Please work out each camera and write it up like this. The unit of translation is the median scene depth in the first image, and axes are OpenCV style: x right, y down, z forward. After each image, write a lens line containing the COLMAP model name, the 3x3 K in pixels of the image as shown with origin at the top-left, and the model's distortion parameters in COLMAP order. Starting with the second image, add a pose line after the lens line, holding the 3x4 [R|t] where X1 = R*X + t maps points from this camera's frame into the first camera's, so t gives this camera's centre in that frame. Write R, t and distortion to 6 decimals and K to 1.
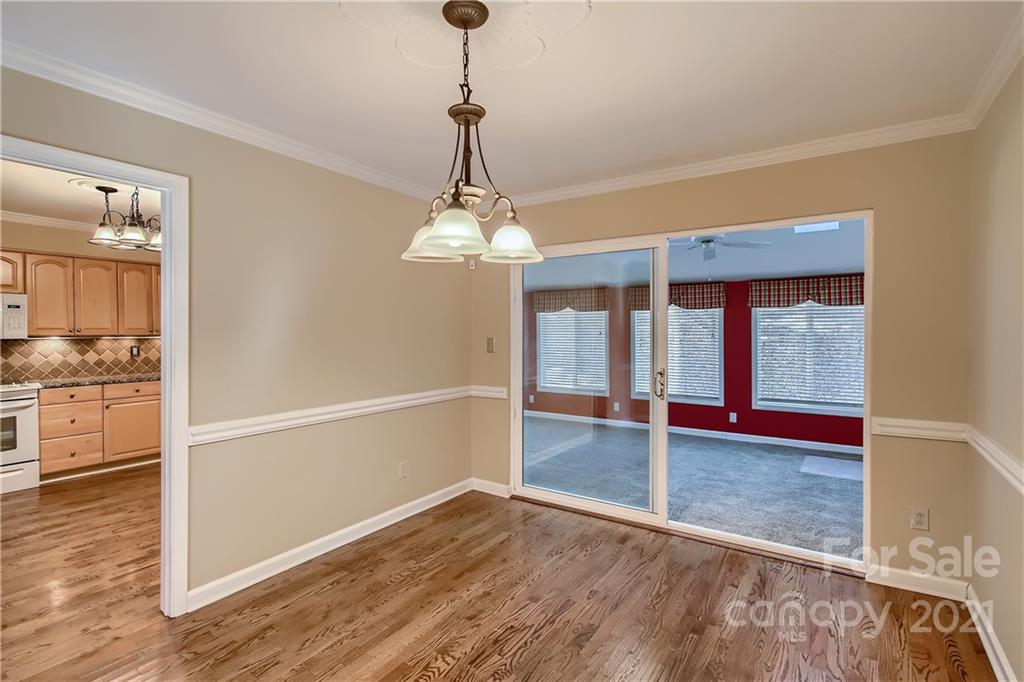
lens RADIAL K [[478.1, 0, 512.4], [0, 478.1, 337.2], [0, 0, 1]] dist [0.010547, -0.005051]
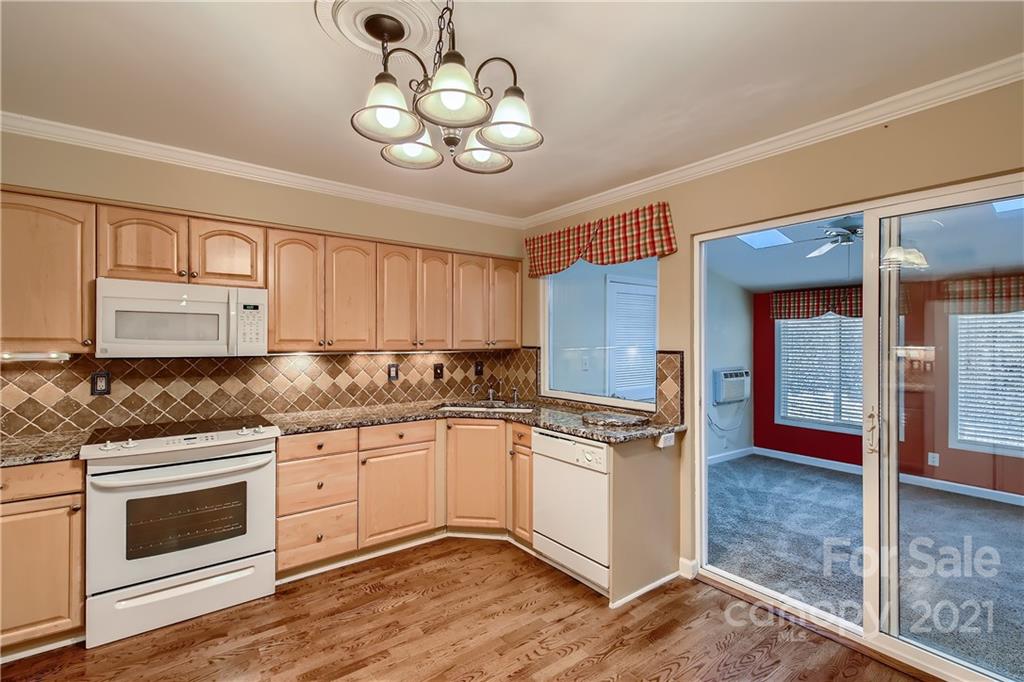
lens RADIAL K [[457.5, 0, 527.7], [0, 457.5, 341.6], [0, 0, 1]] dist [0.012665, -0.001344]
pose [[0.947073, 0.005684, -0.320968, -0.411871], [-0.010022, 0.999879, -0.011865, -0.011016], [0.320862, 0.014453, 0.947016, 0.456209]]
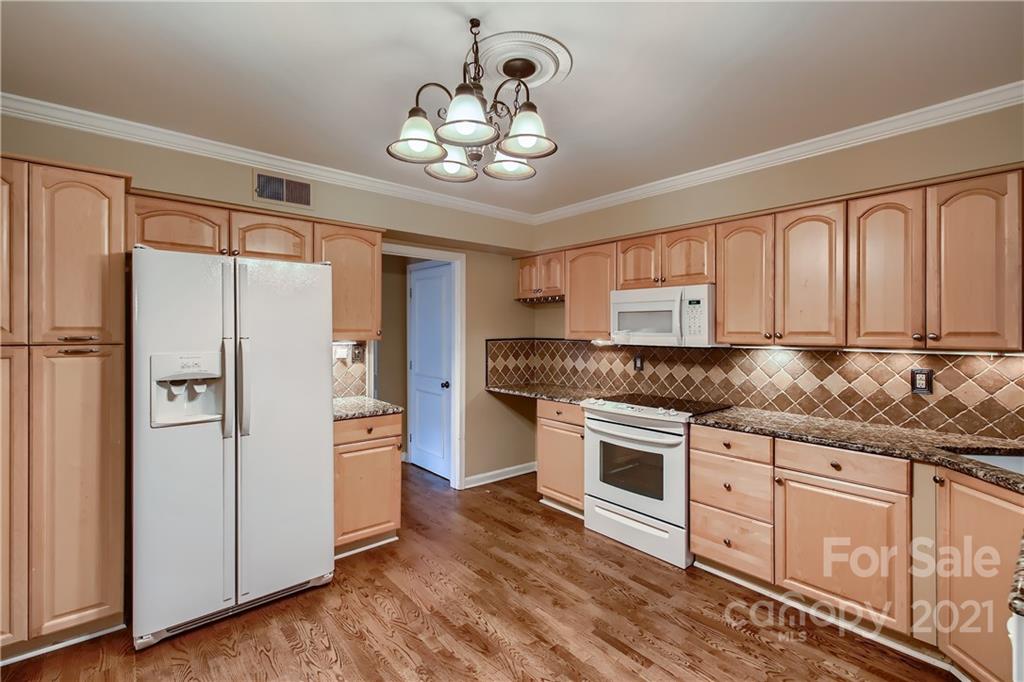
lens RADIAL K [[457.5, 0, 496.8], [0, 457.5, 331.1], [0, 0, 1]] dist [0.012665, -0.001344]
pose [[-0.281526, 0.000172, -0.959554, -0.253270], [-0.018786, 0.999807, 0.005691, -0.016191], [0.959370, 0.019628, -0.281468, 0.792287]]
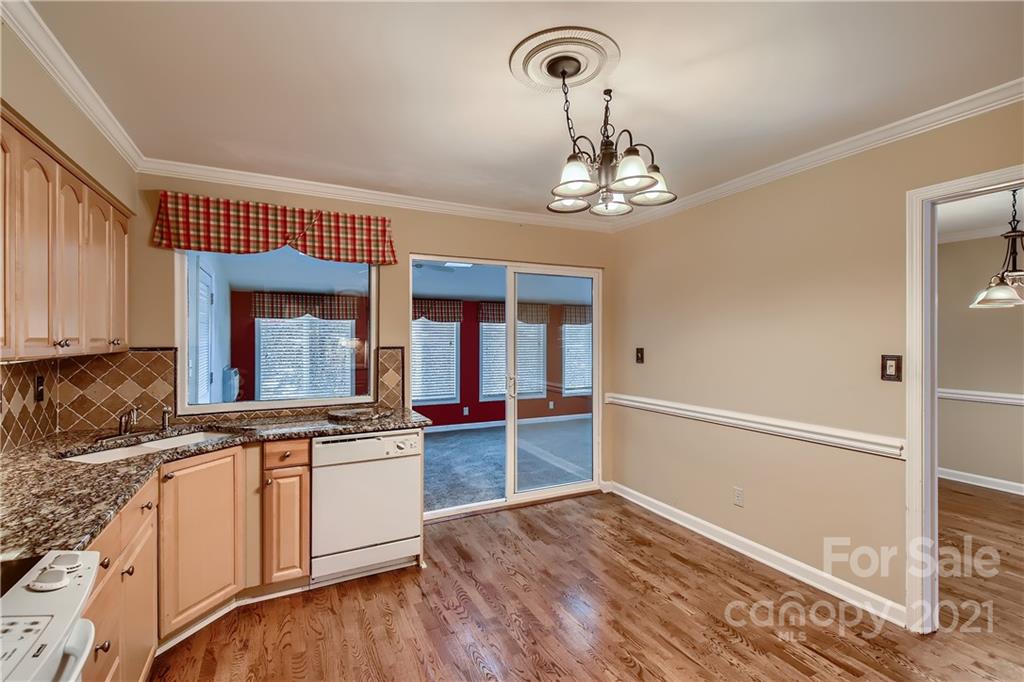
lens RADIAL K [[457.5, 0, 501.1], [0, 457.5, 341.7], [0, 0, 1]] dist [0.012665, -0.001344]
pose [[0.518716, -0.004921, 0.854932, -0.902724], [0.014011, 0.999898, -0.002745, -0.011407], [-0.854832, 0.013402, 0.518732, 0.568229]]
